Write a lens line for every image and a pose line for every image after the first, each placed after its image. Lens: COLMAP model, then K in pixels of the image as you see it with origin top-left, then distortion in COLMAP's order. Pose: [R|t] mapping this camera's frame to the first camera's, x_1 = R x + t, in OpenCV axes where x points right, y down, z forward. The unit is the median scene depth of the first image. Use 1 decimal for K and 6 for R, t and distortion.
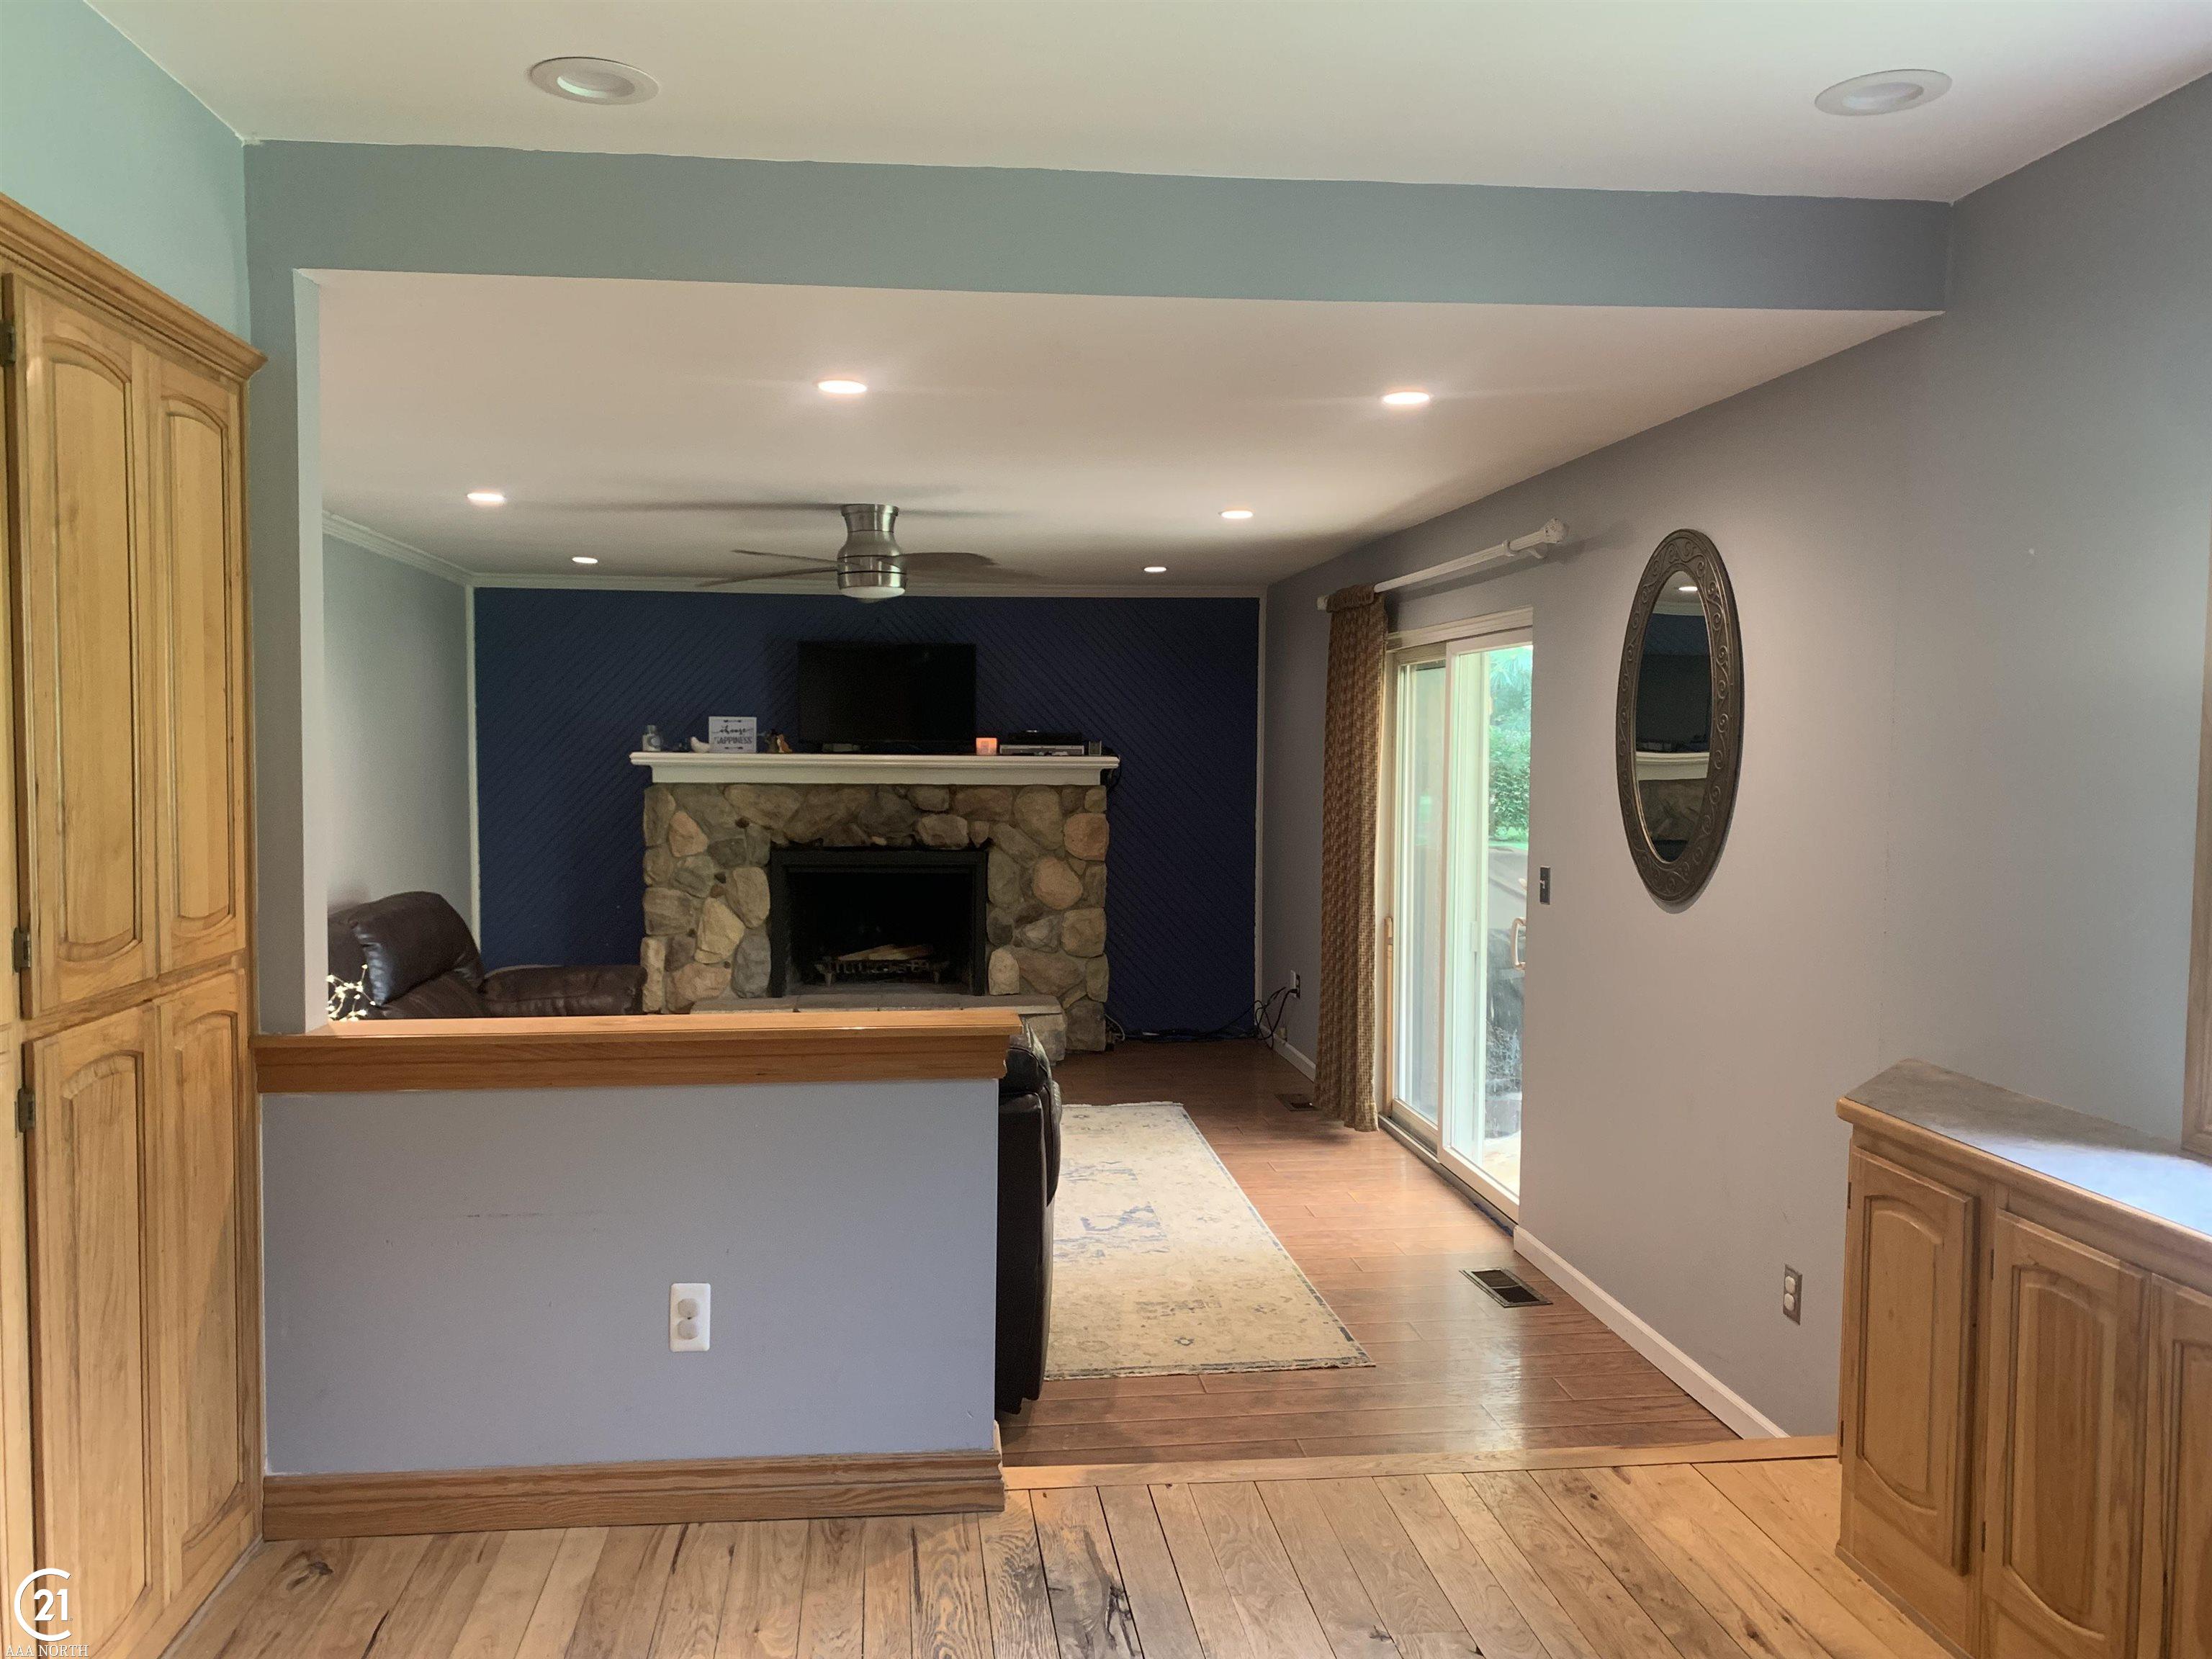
lens RADIAL K [[1694.5, 0, 1106.0], [0, 1694.5, 829.5], [0, 0, 1]] dist [-0.002168, -0.003139]
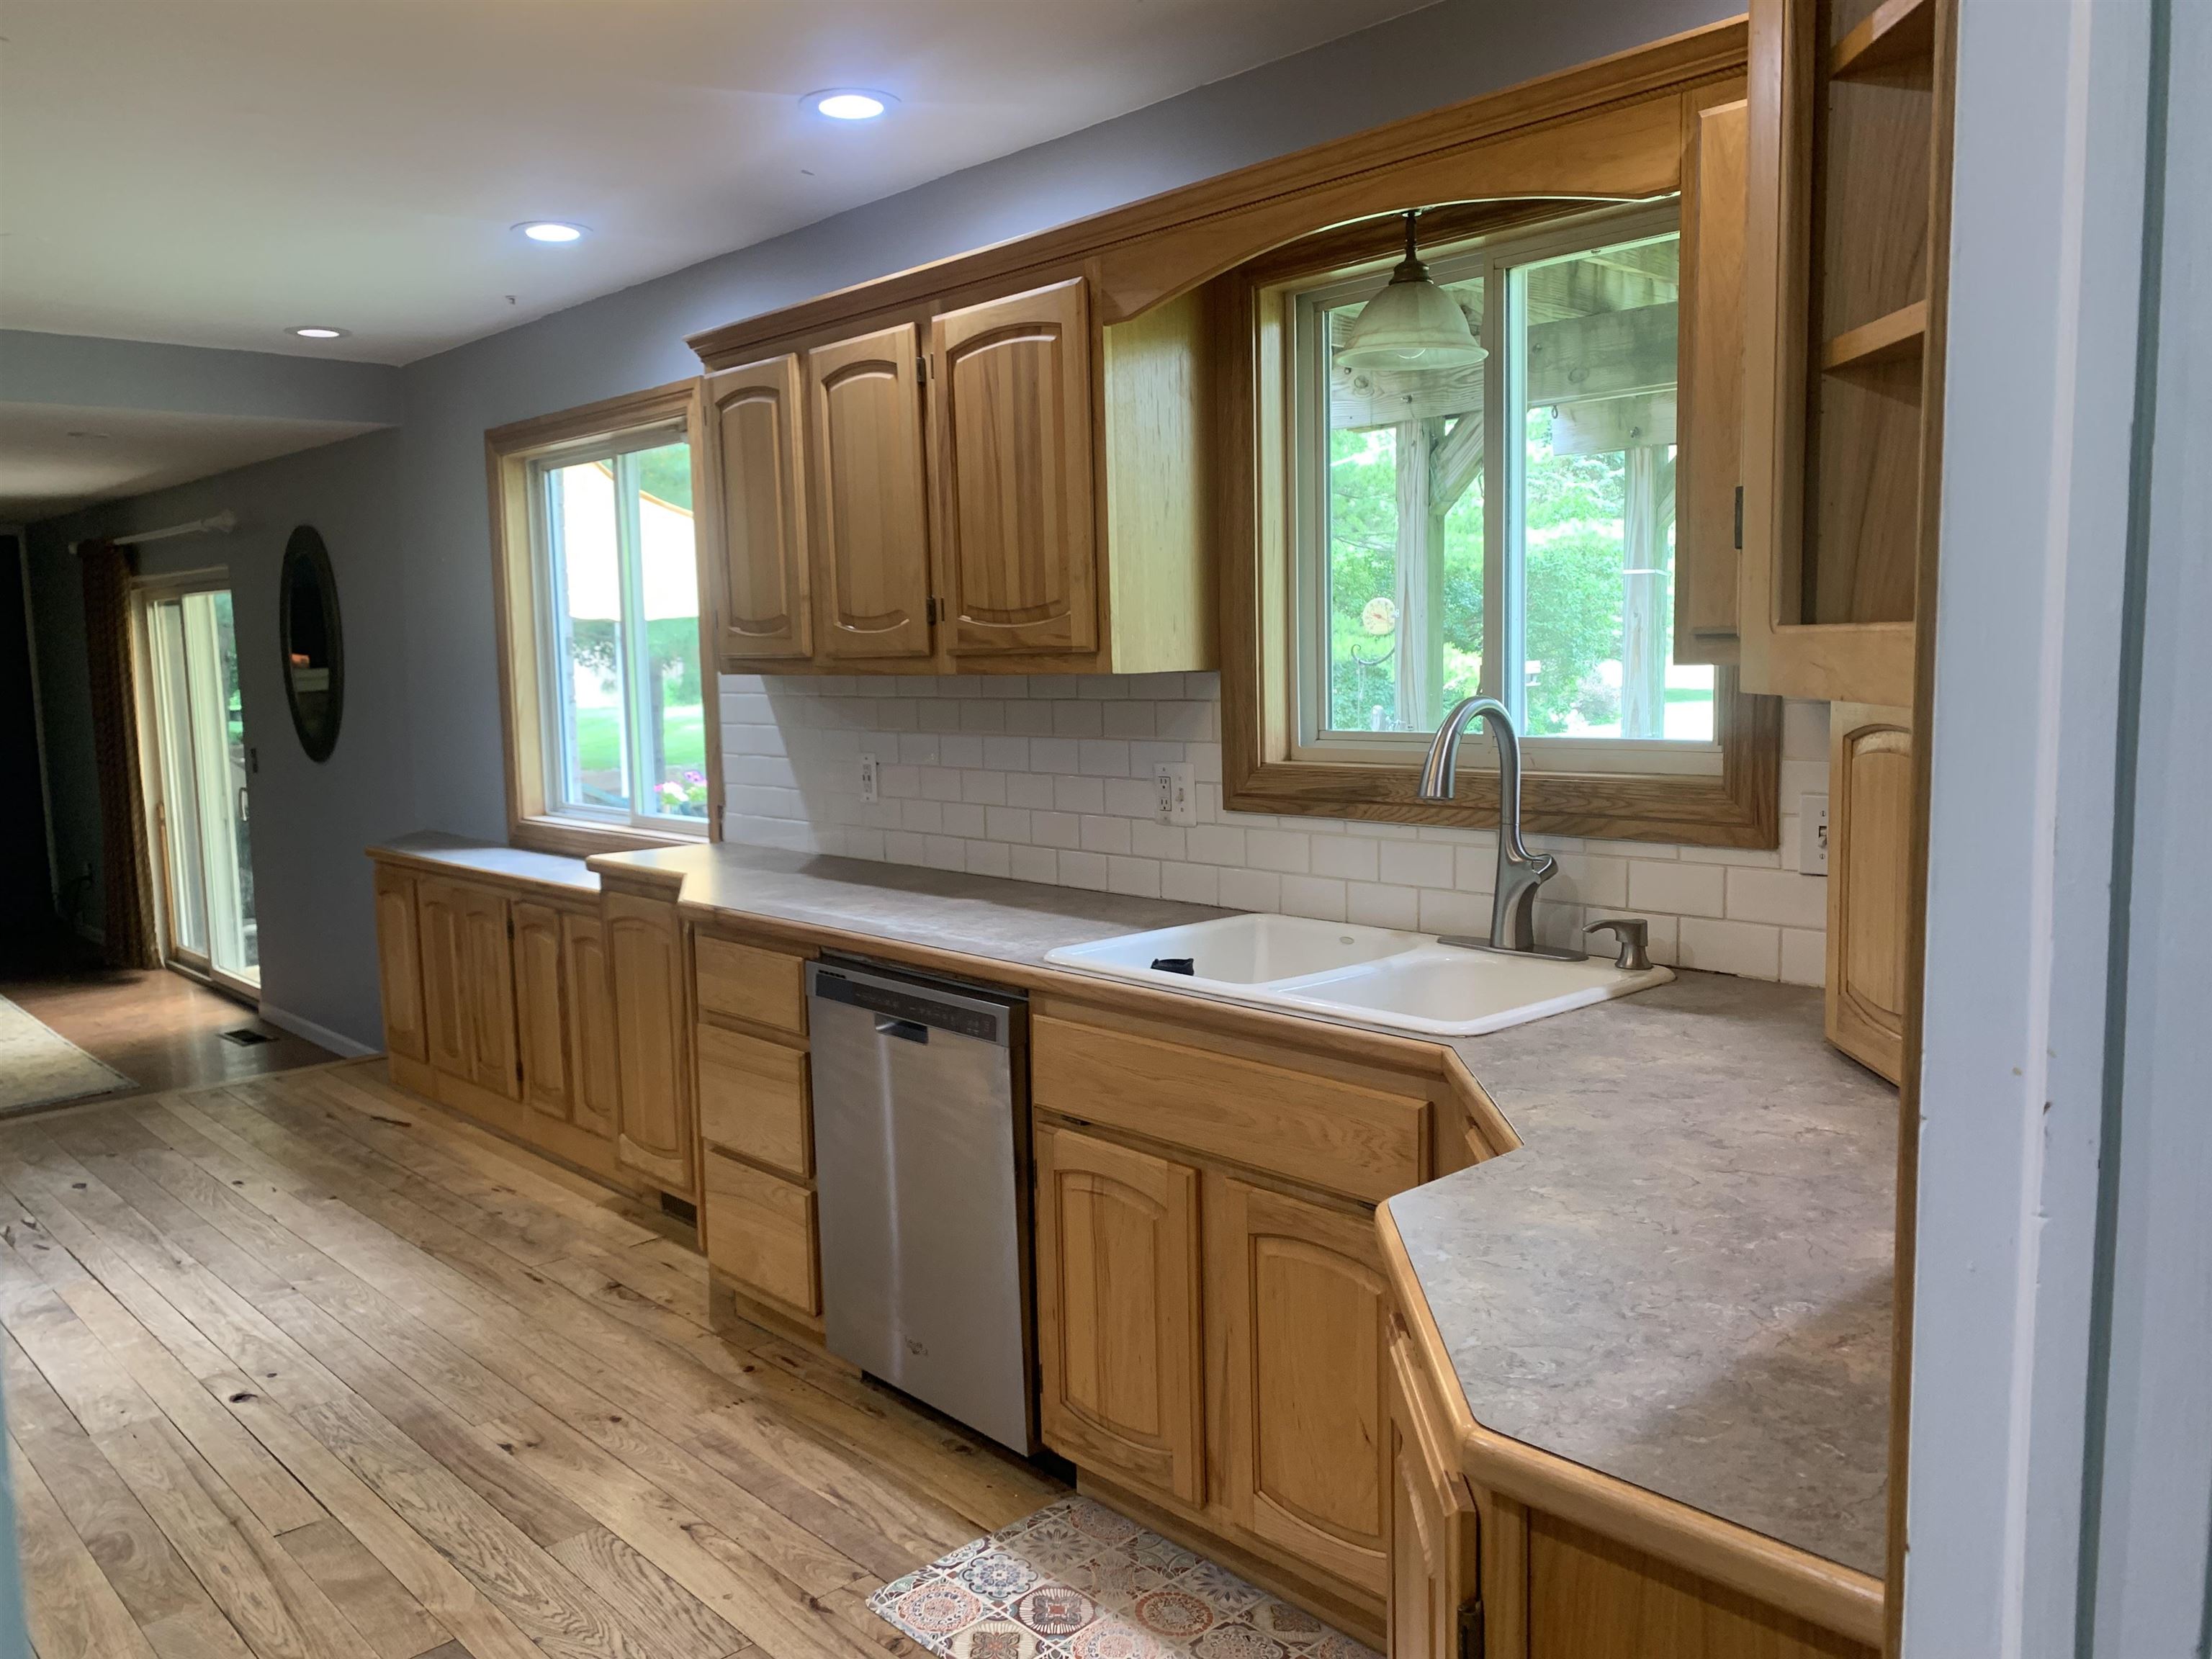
lens RADIAL K [[1694.5, 0, 1106.0], [0, 1694.5, 829.5], [0, 0, 1]] dist [-0.002168, -0.003139]
pose [[0.804715, -0.094491, 0.586094, -0.004492], [0.060426, 0.995161, 0.077476, 0.013800], [-0.590579, -0.026931, 0.806531, -0.356771]]
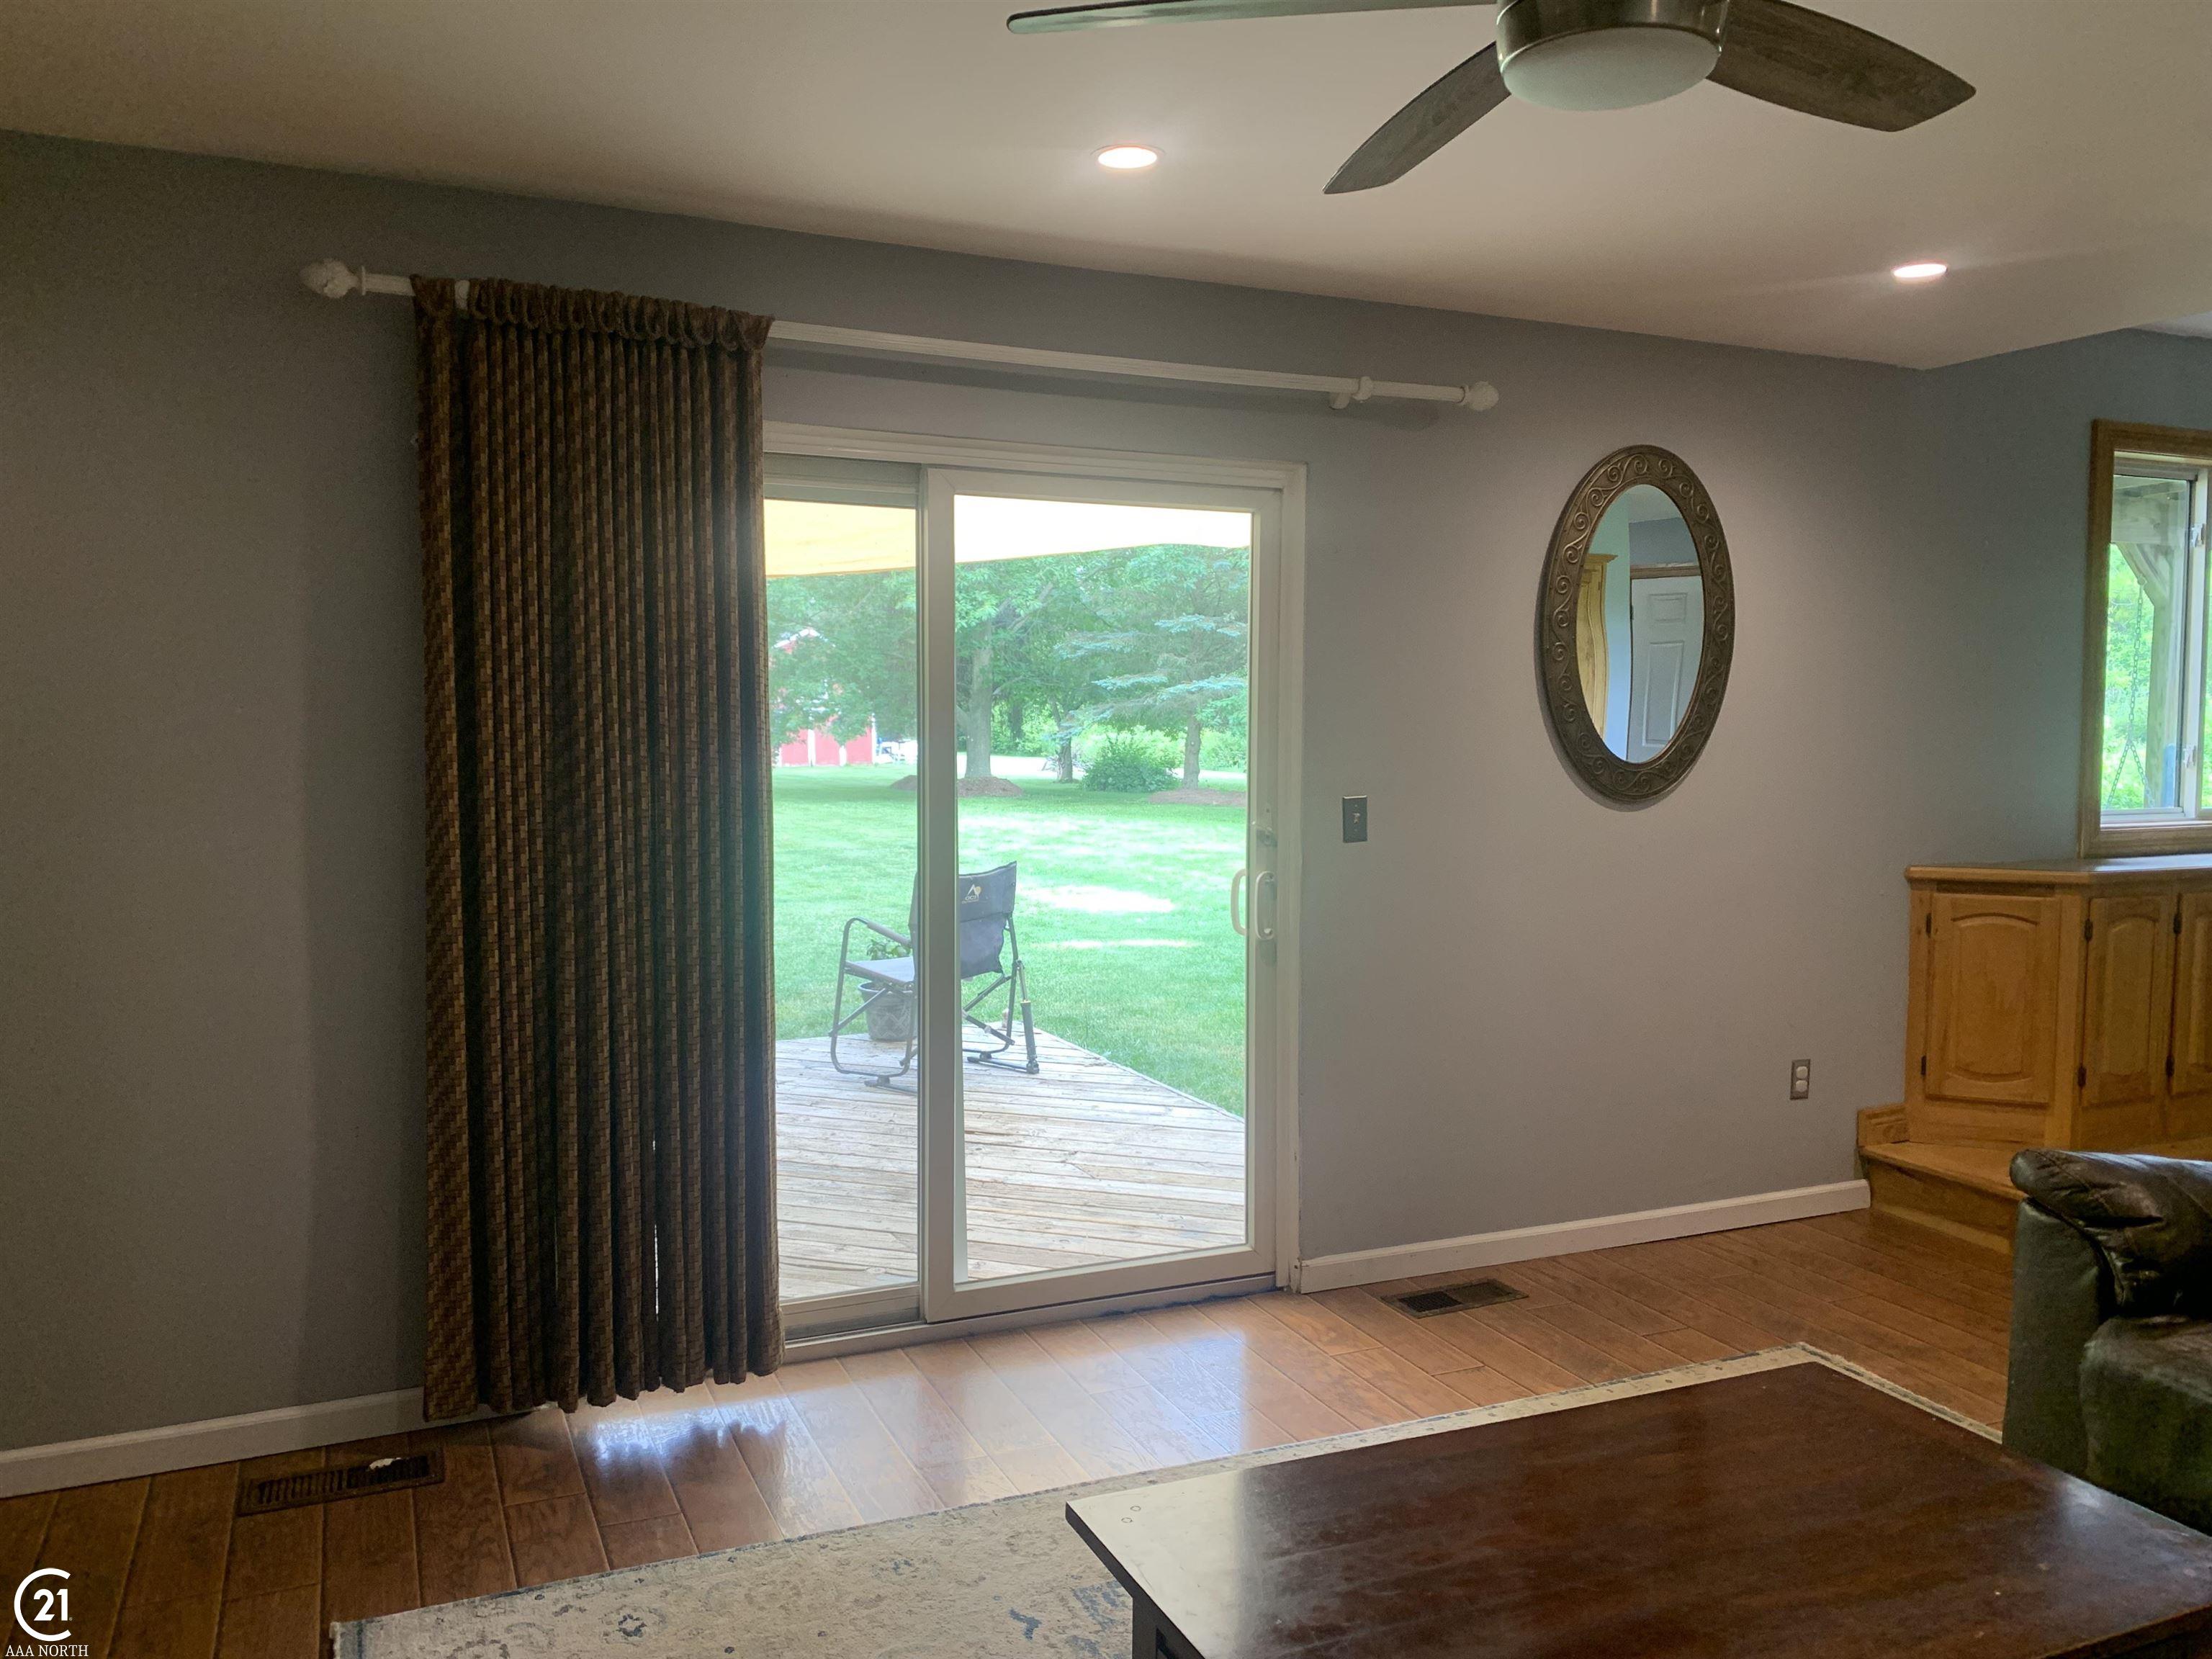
lens RADIAL K [[1694.5, 0, 1106.0], [0, 1694.5, 829.5], [0, 0, 1]] dist [-0.002168, -0.003139]
pose [[-0.298002, -0.075798, 0.951551, -0.284253], [0.045216, 0.994603, 0.093388, -0.025746], [-0.953494, 0.070855, -0.292967, 0.805638]]
